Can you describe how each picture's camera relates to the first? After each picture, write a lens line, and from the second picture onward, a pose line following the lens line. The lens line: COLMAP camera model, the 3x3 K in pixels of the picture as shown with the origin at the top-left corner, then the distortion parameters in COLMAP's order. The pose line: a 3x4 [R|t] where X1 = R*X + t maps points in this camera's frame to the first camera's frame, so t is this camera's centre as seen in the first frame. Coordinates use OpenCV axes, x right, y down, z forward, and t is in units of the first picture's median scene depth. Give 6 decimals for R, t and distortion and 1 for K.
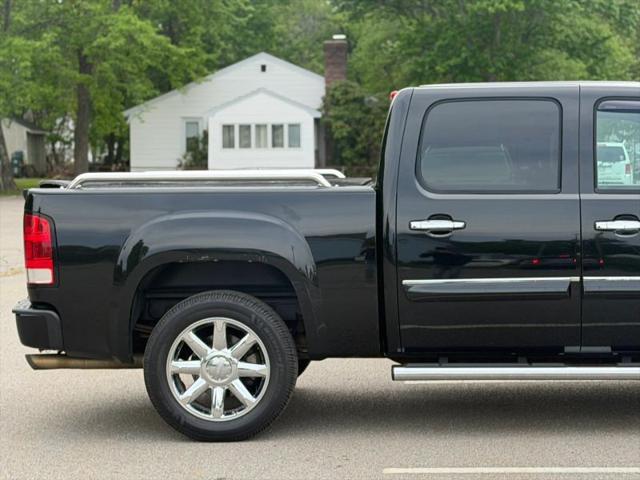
lens RADIAL K [[410.7, 0, 320.0], [0, 410.7, 240.0], [0, 0, 1]] dist [0.049982, -0.038633]
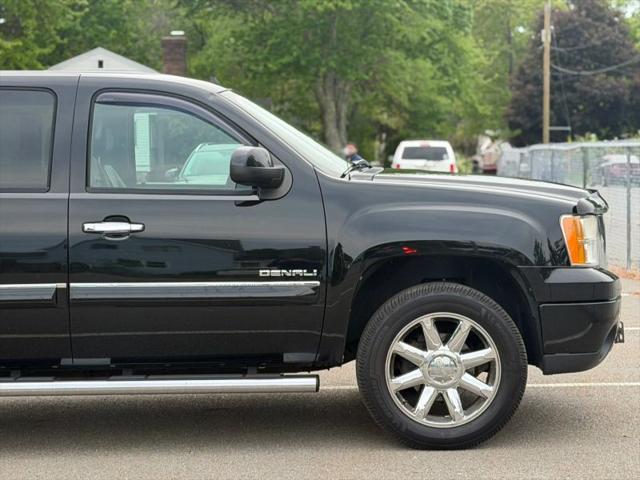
lens RADIAL K [[422.4, 0, 320.0], [0, 422.4, 240.0], [0, 0, 1]] dist [-0.027047, 0.035115]
pose [[0.999594, 0.000241, 0.028504, 0.376793], [-0.000004, 0.999965, -0.008313, 0.000369], [-0.028505, 0.008309, 0.999559, 0.017802]]
